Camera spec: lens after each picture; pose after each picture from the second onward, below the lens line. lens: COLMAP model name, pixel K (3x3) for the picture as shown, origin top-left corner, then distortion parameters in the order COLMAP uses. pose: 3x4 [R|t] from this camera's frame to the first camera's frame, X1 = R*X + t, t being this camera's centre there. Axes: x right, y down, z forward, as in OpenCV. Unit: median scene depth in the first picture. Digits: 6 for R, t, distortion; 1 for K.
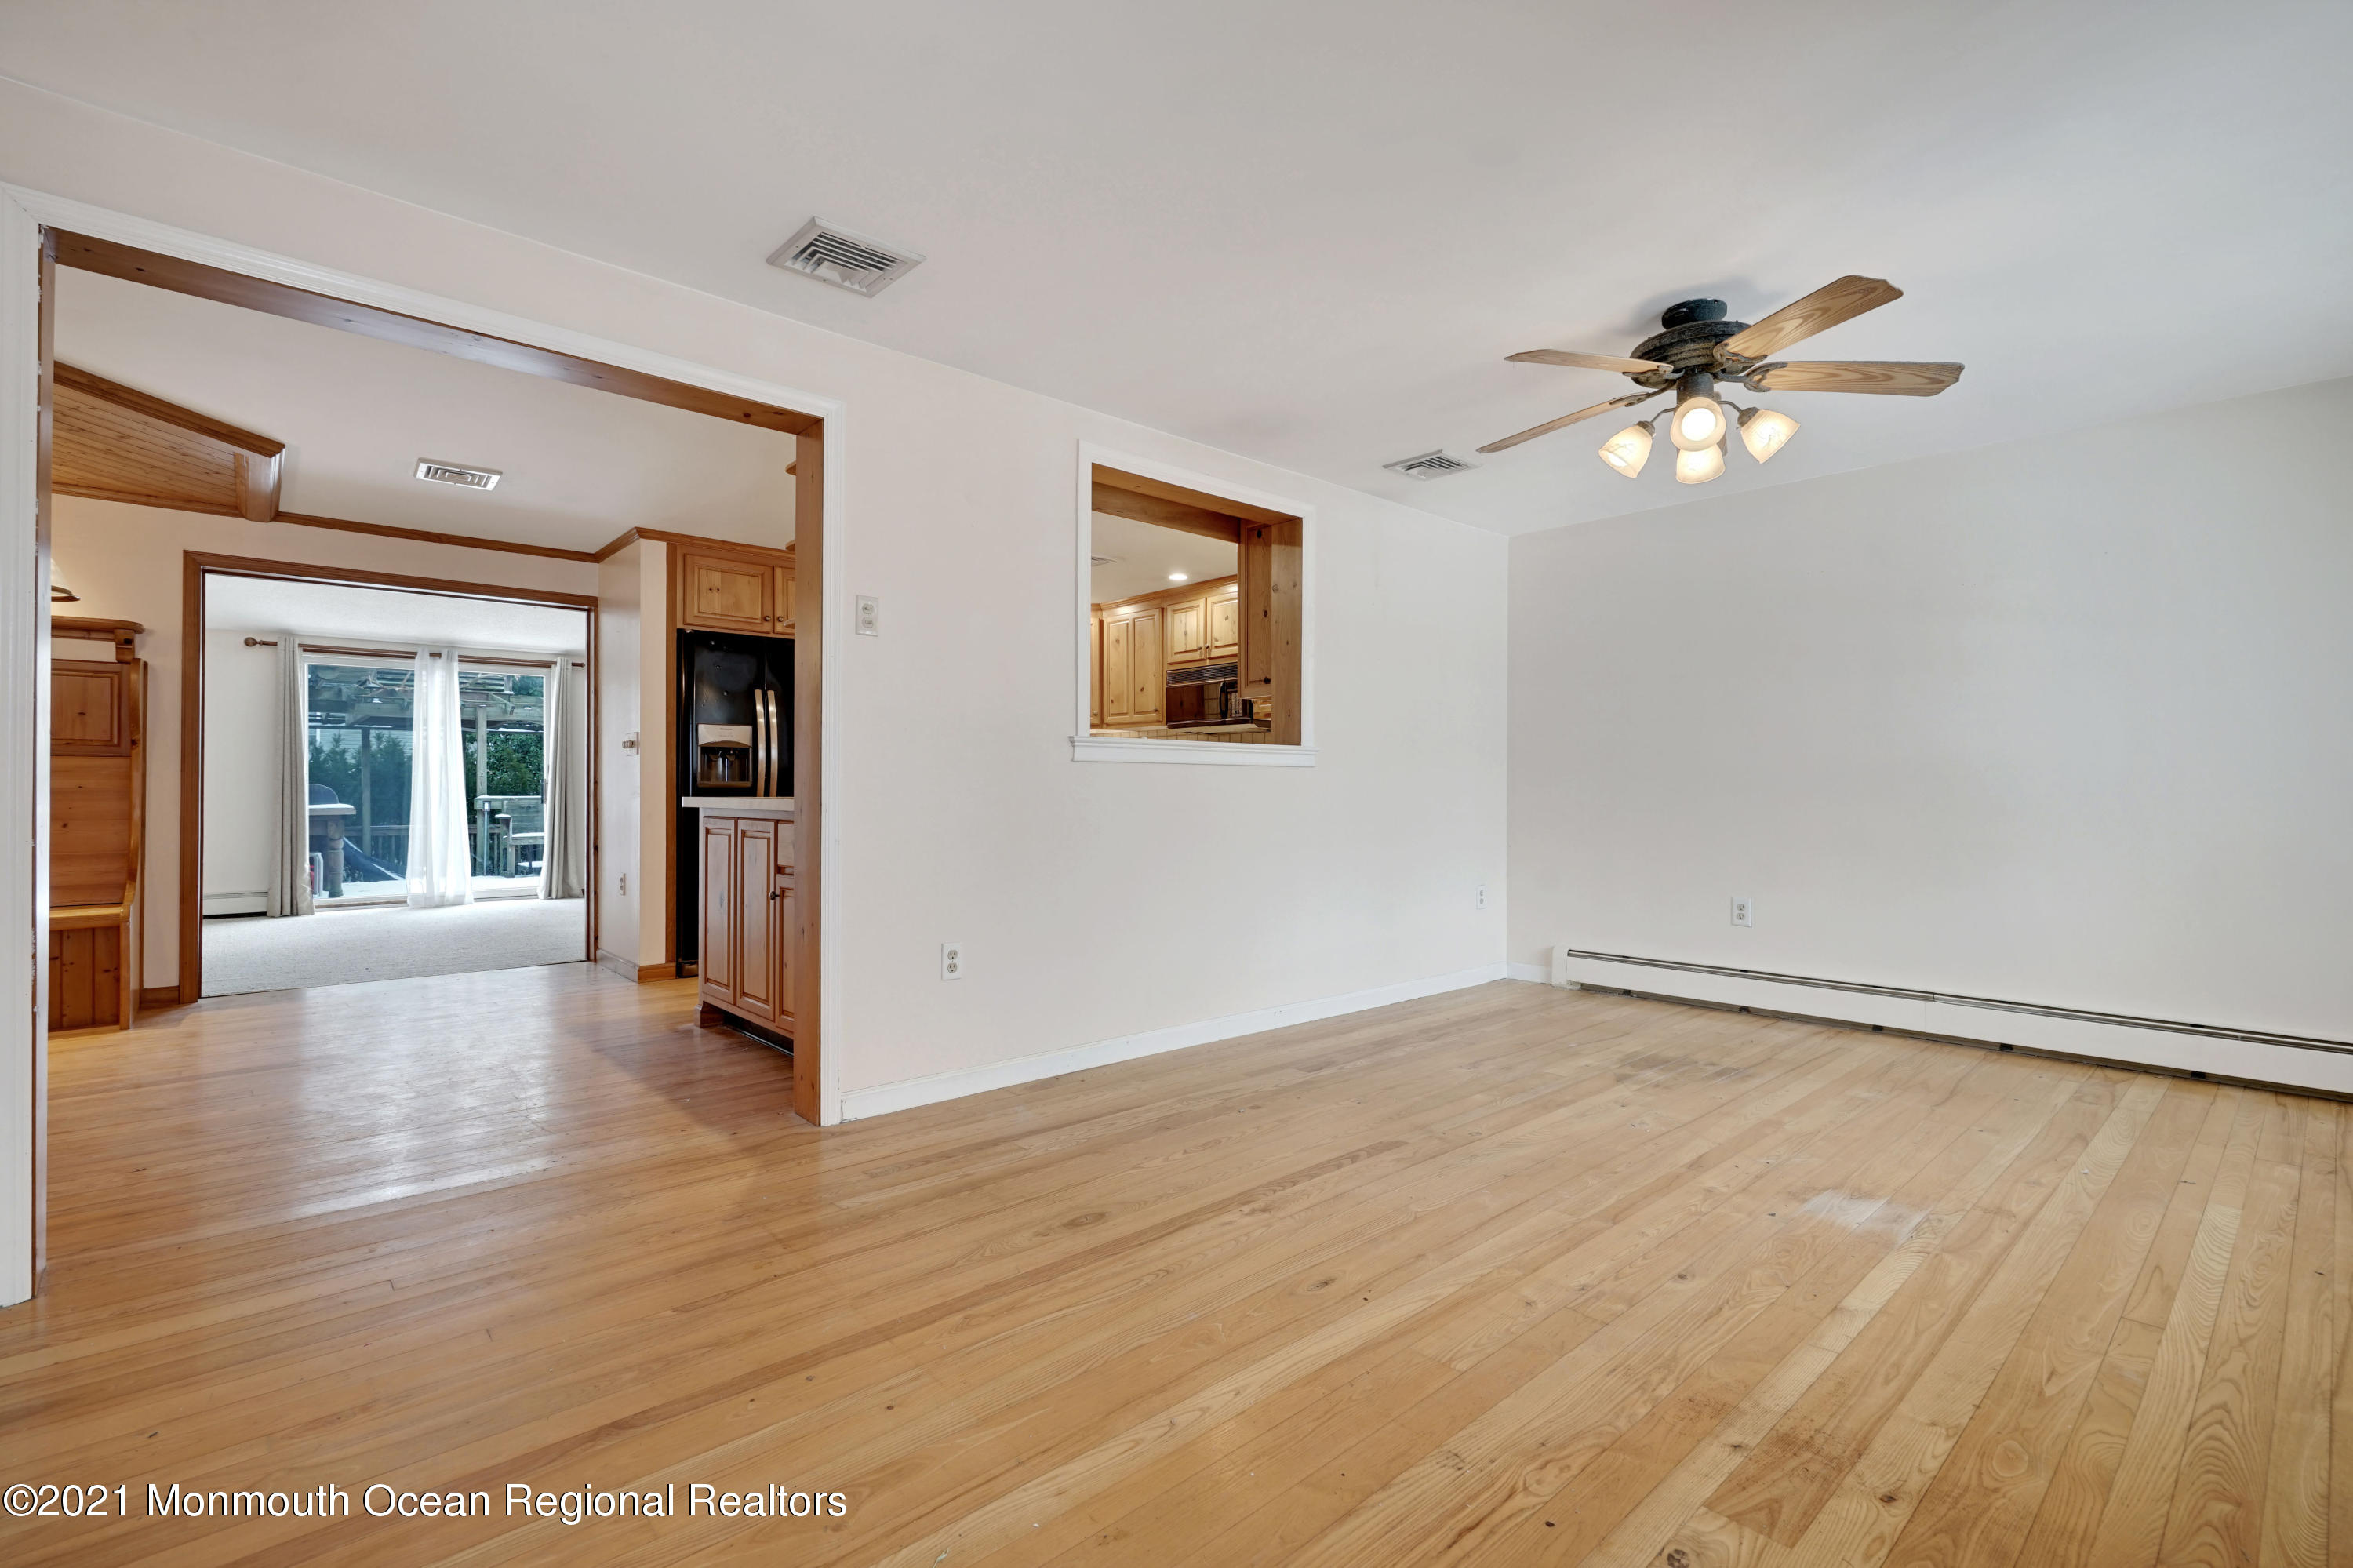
lens RADIAL K [[1056.4, 0, 1179.9], [0, 1056.4, 783.5], [0, 0, 1]] dist [-0.004794, 0.001295]
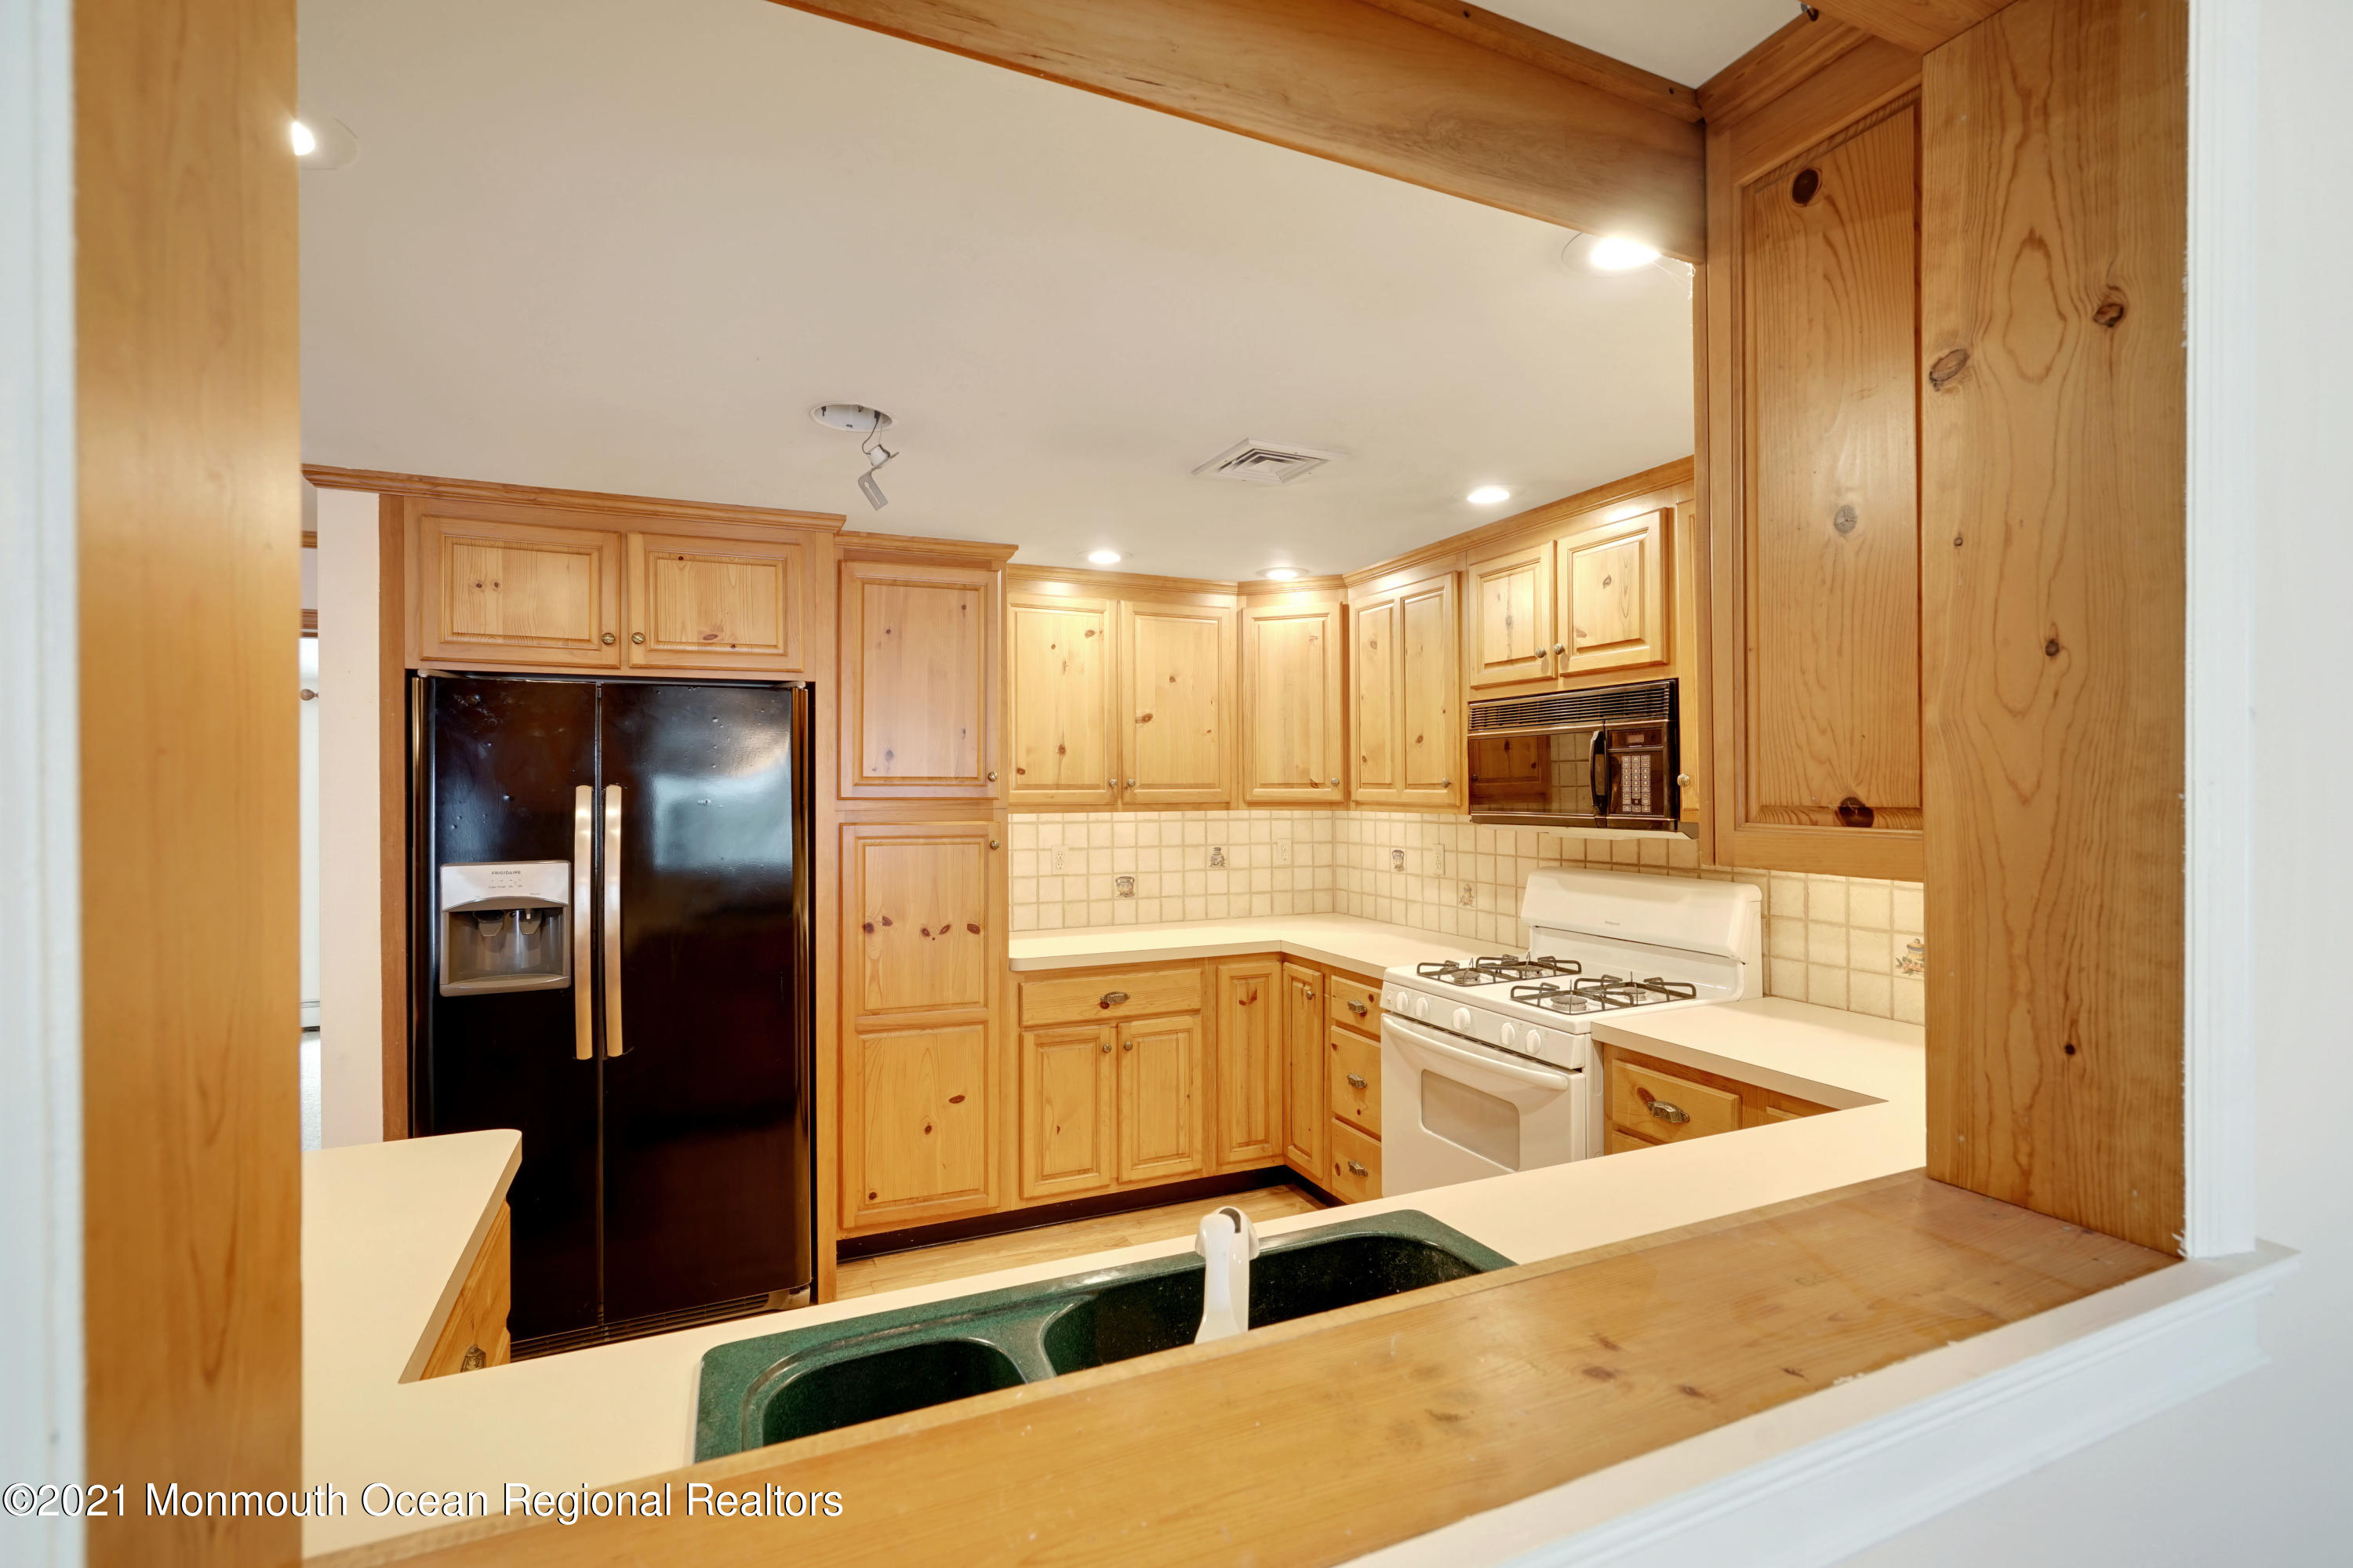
lens RADIAL K [[1056.4, 0, 1181.6], [0, 1056.4, 788.9], [0, 0, 1]] dist [-0.004794, 0.001295]
pose [[0.952298, -0.005984, -0.305112, 0.009898], [0.008465, 0.999941, 0.006810, -0.076847], [0.305054, -0.009068, 0.952292, 0.540021]]
